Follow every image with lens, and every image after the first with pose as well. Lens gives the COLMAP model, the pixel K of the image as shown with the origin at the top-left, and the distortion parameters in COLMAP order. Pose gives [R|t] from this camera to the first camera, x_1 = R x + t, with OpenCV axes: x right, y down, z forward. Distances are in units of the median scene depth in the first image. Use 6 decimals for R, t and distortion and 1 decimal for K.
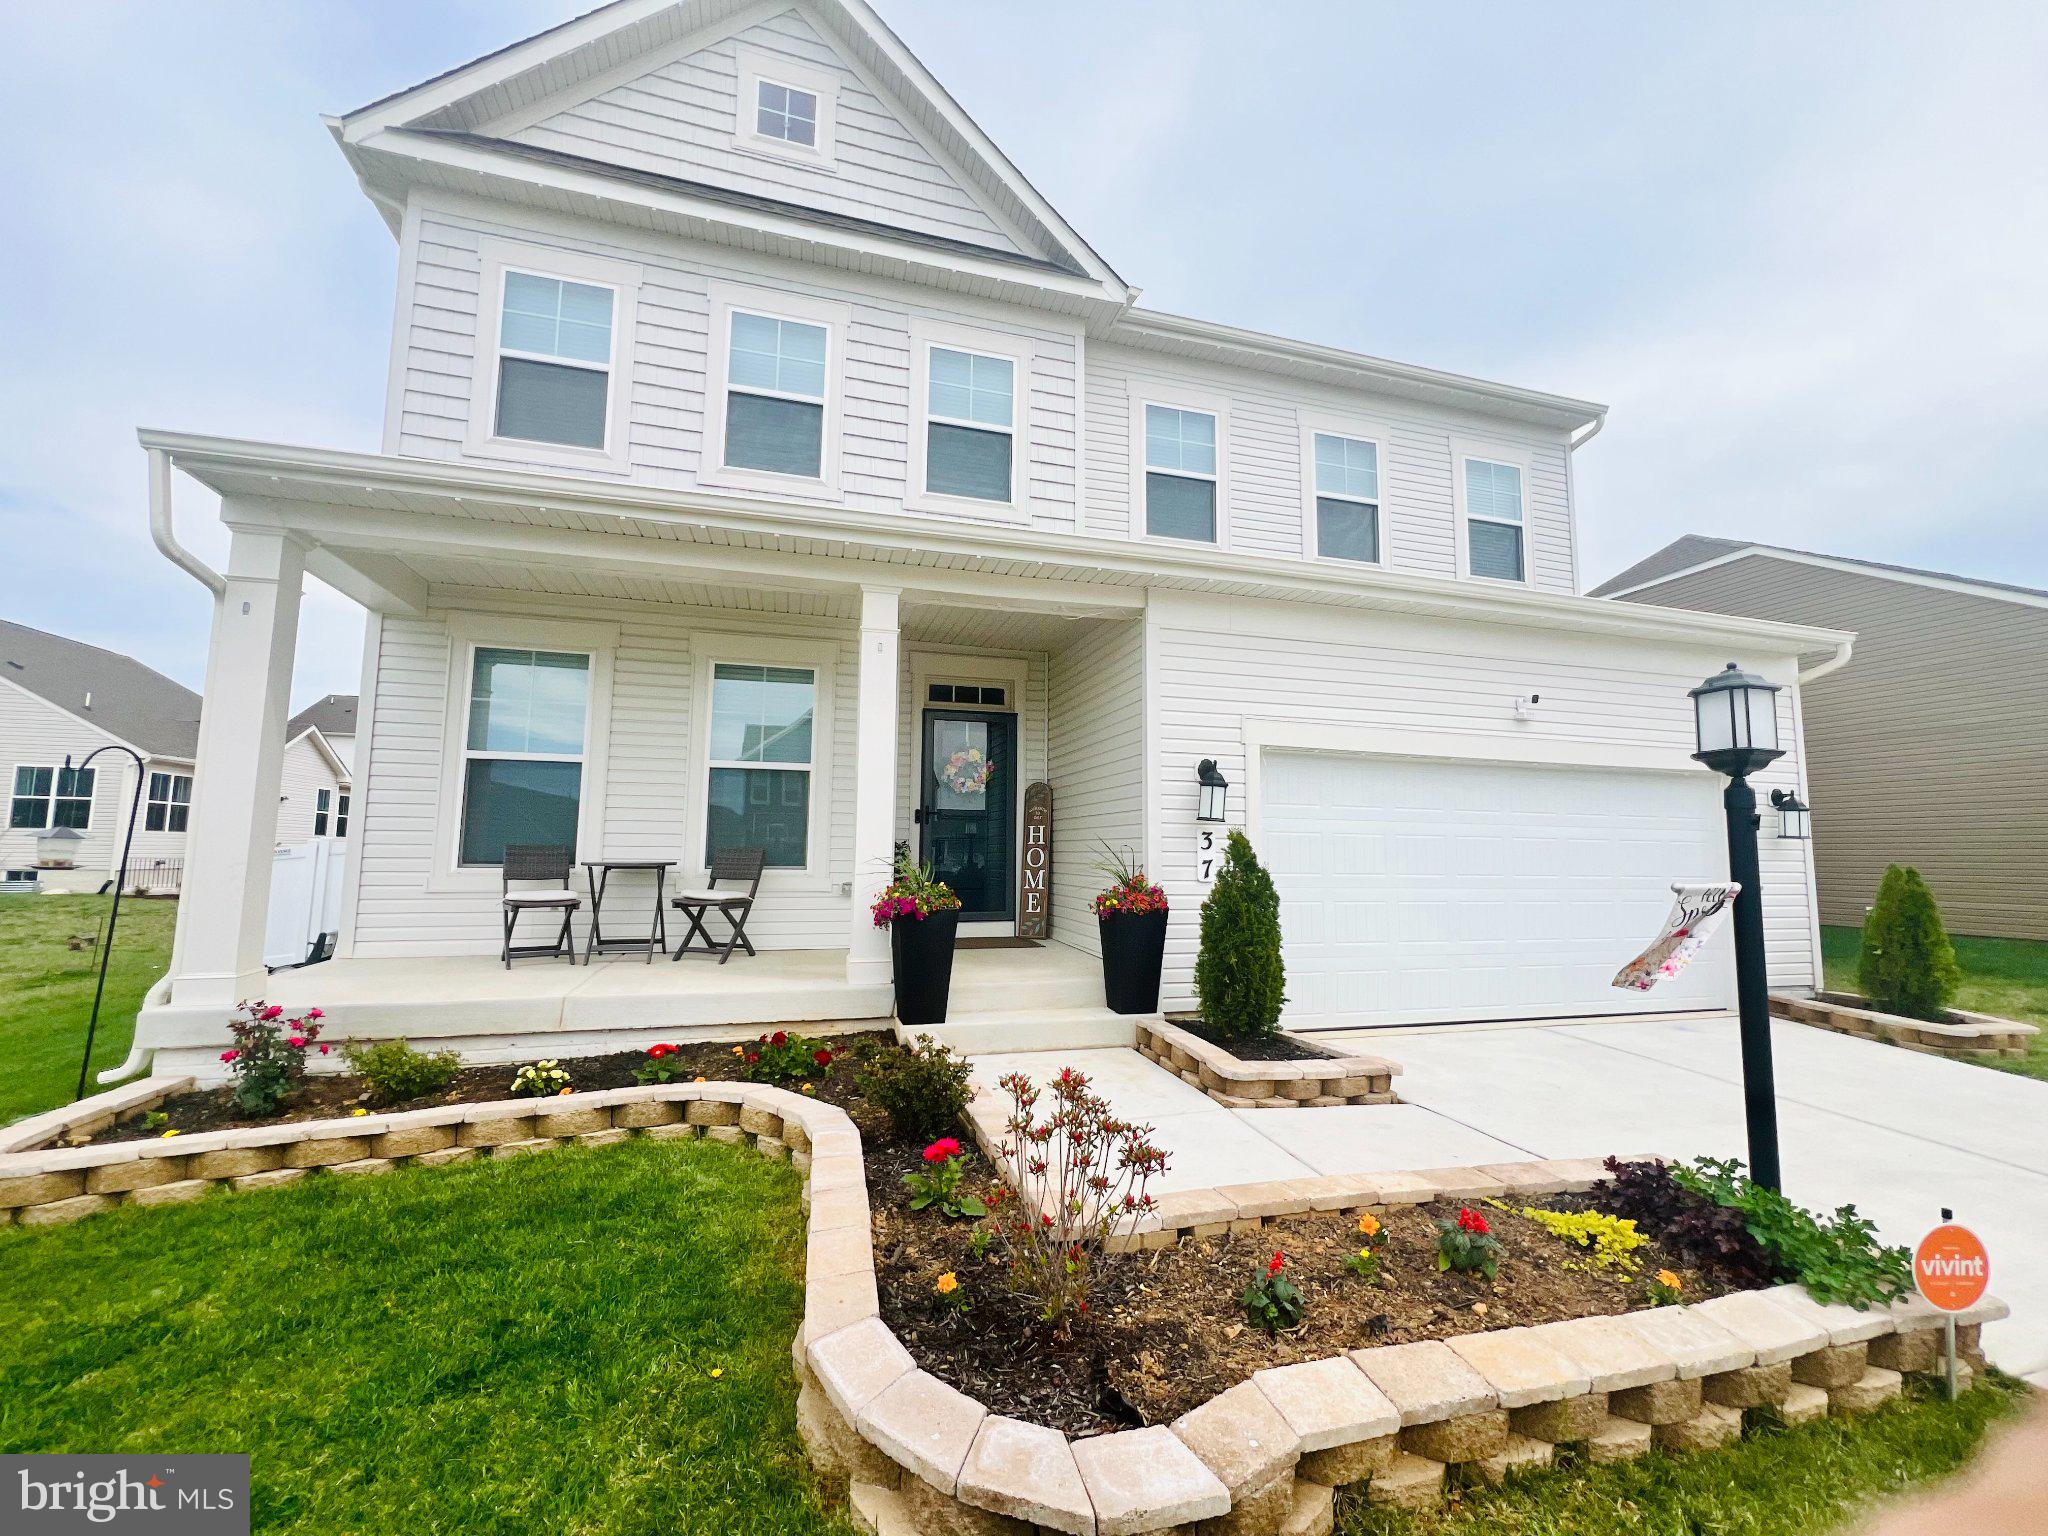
lens RADIAL K [[822.3, 0, 1029.9], [0, 822.3, 767.5], [0, 0, 1]] dist [-0.004321, 0.001191]
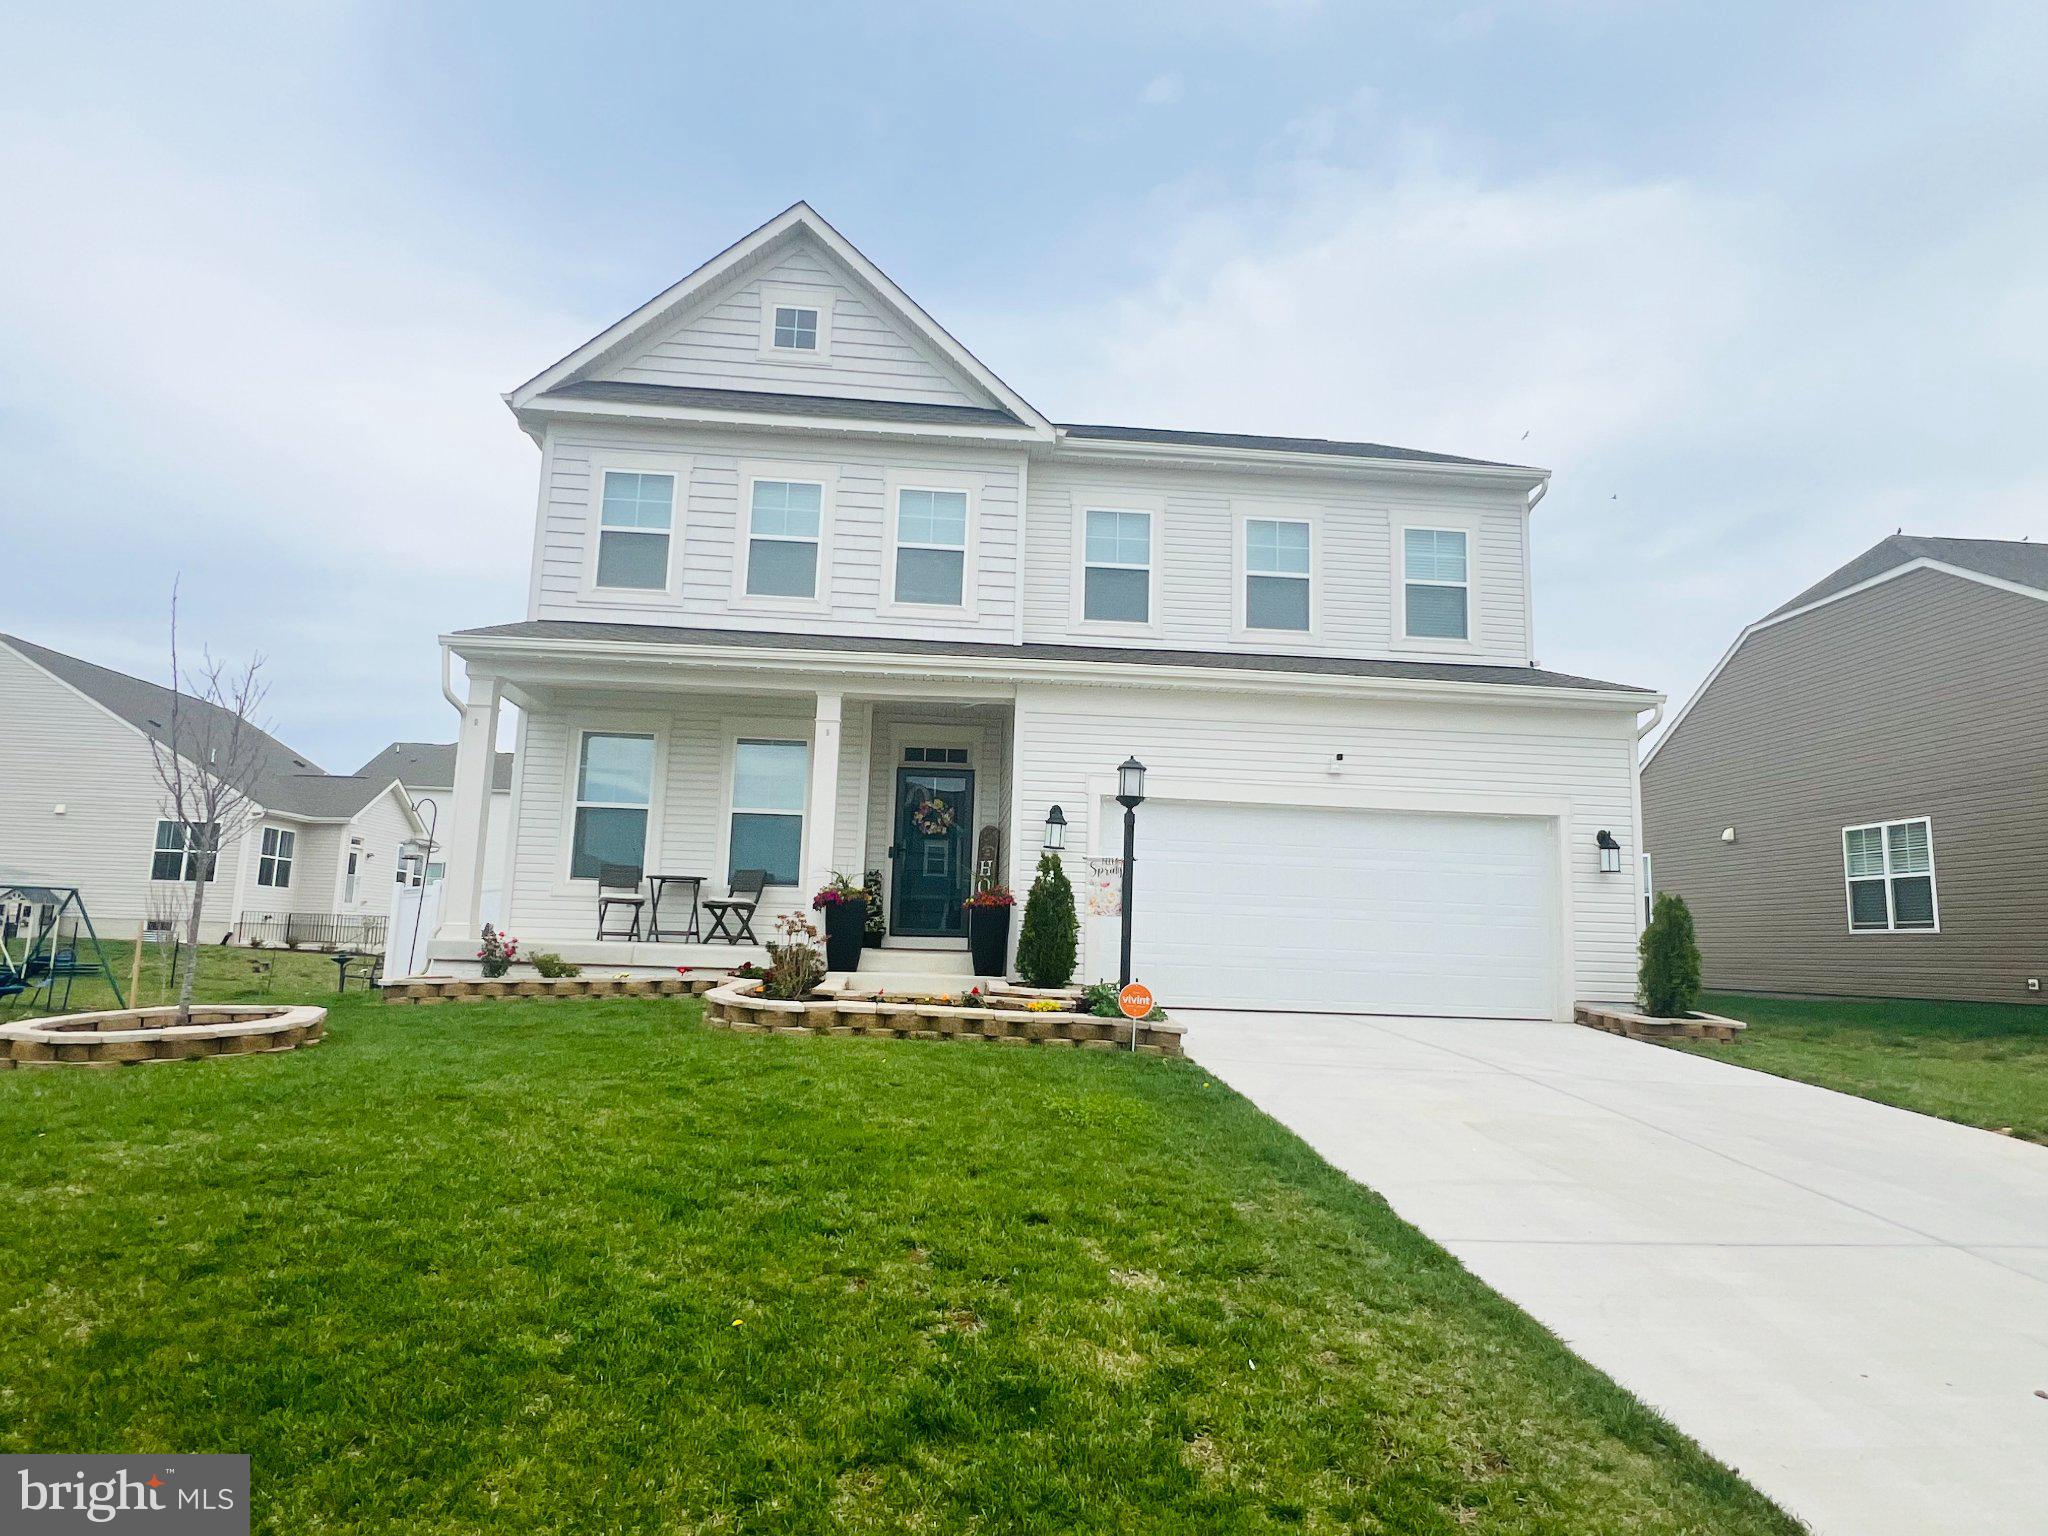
lens RADIAL K [[1181.5, 0, 1024.1], [0, 1181.5, 773.5], [0, 0, 1]] dist [-0.005364, 0.002177]
pose [[0.979865, -0.008398, -0.199487, 0.494001], [-0.001111, 0.998870, -0.047511, 0.028043], [0.199660, 0.046776, 0.978748, -0.862528]]
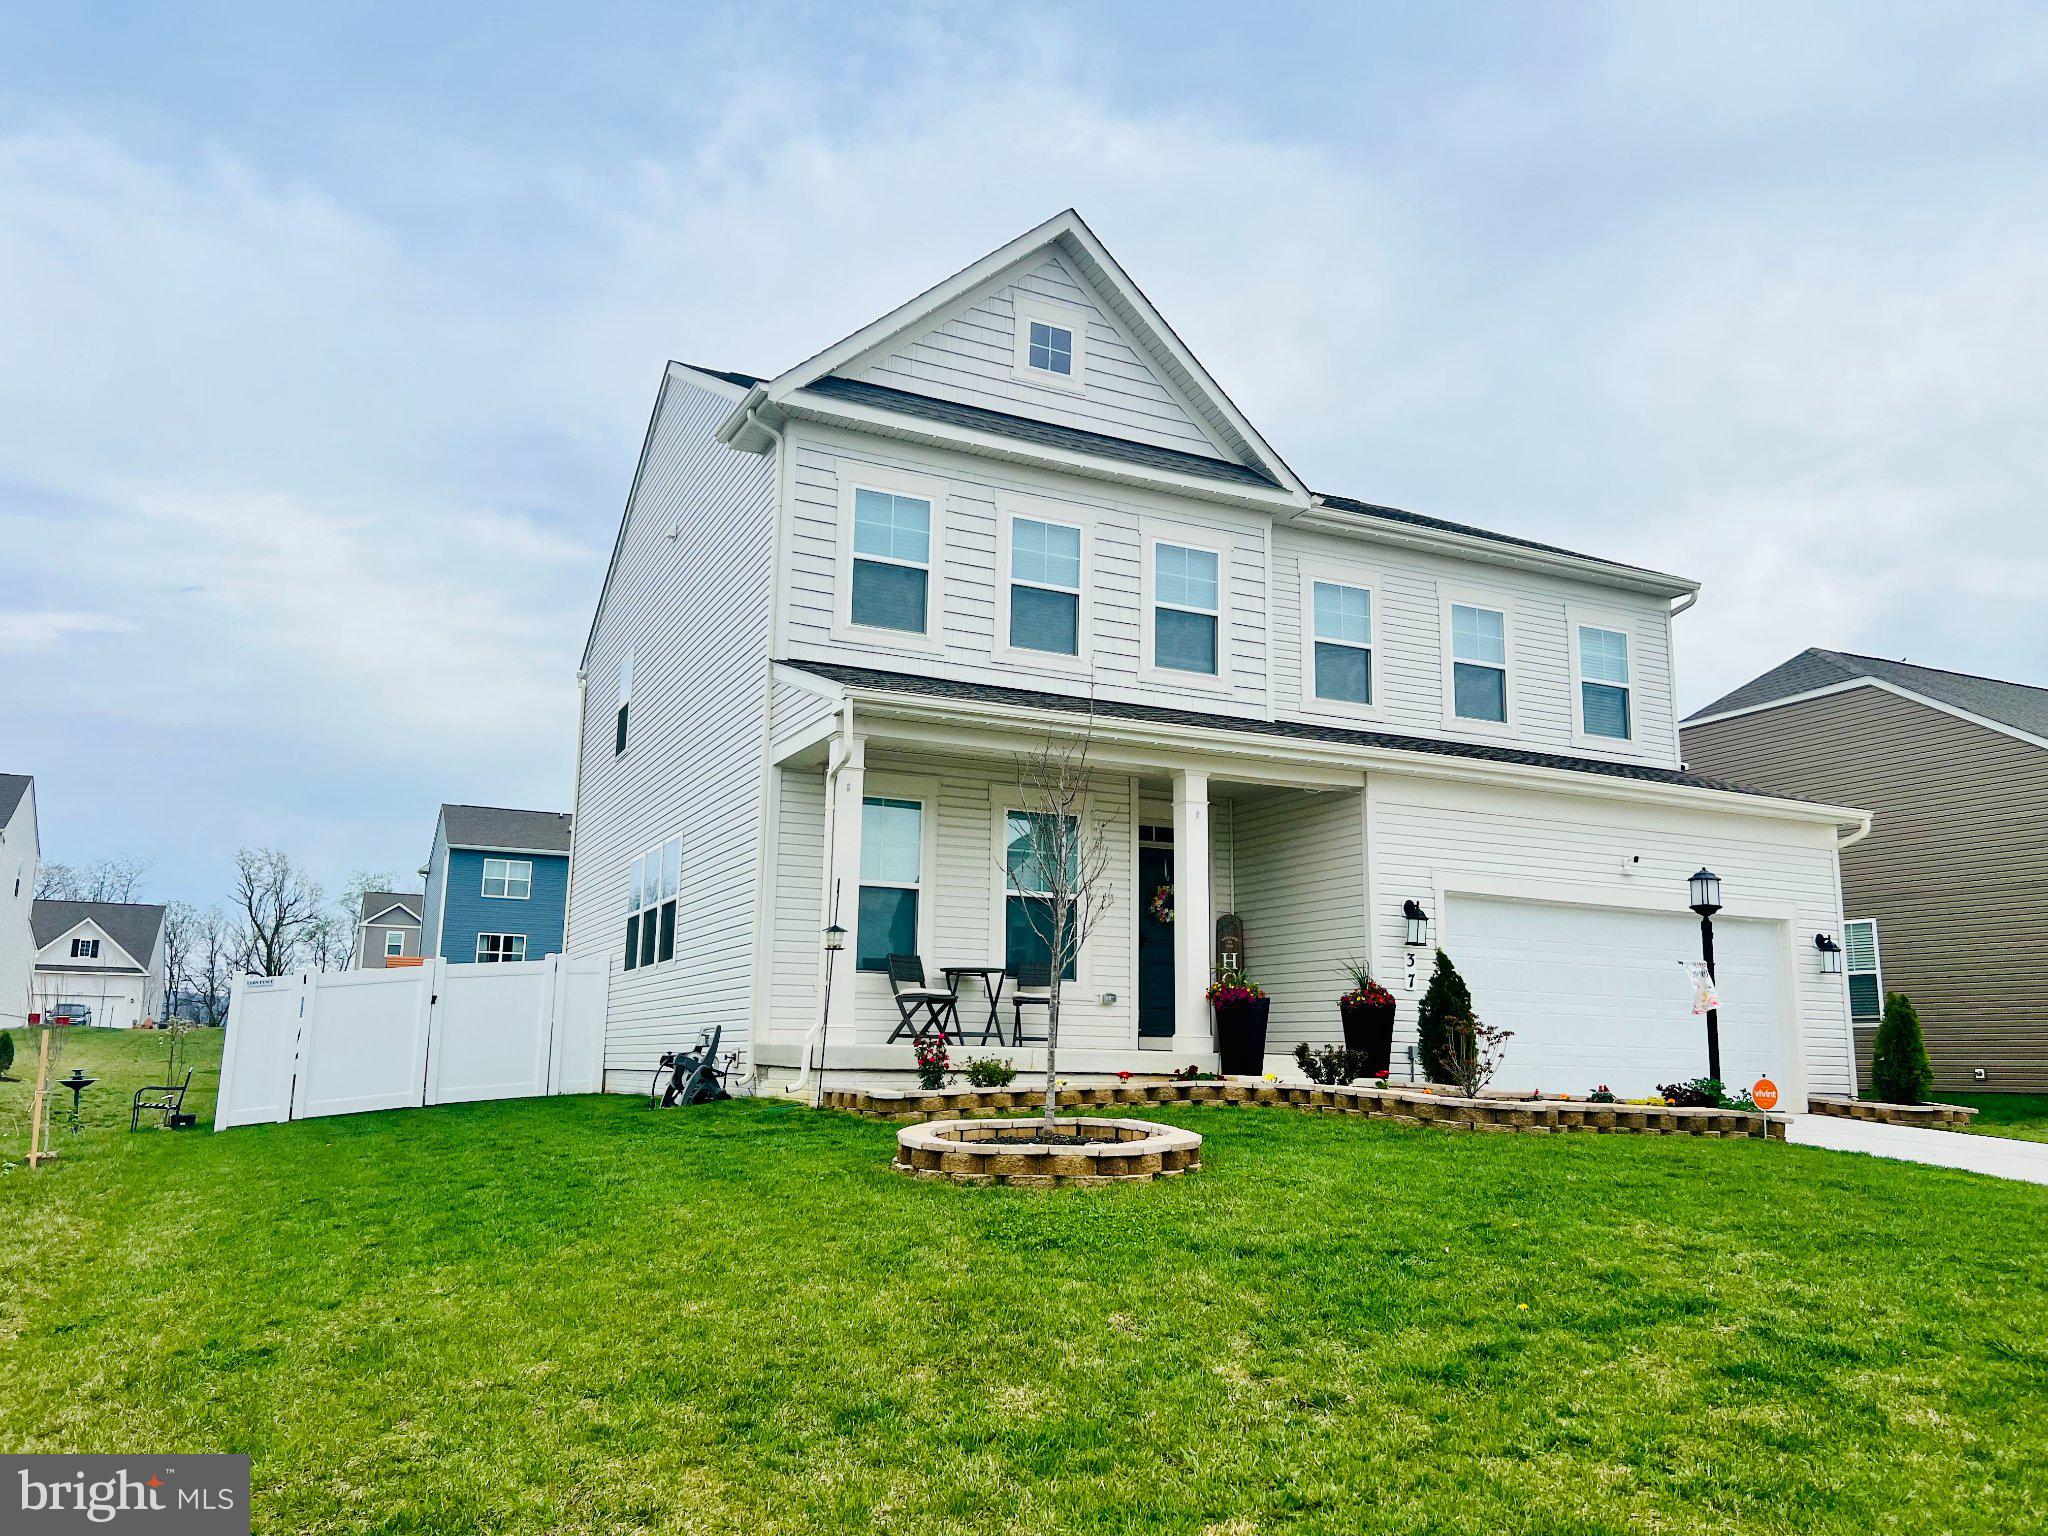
lens RADIAL K [[1542.2, 0, 1018.9], [0, 1542.2, 769.4], [0, 0, 1]] dist [0.039610, -0.021592]
pose [[0.987587, 0.036441, 0.152788, -0.724300], [-0.023704, 0.996153, -0.084369, 0.005625], [-0.155275, 0.079700, 0.984651, -1.268571]]
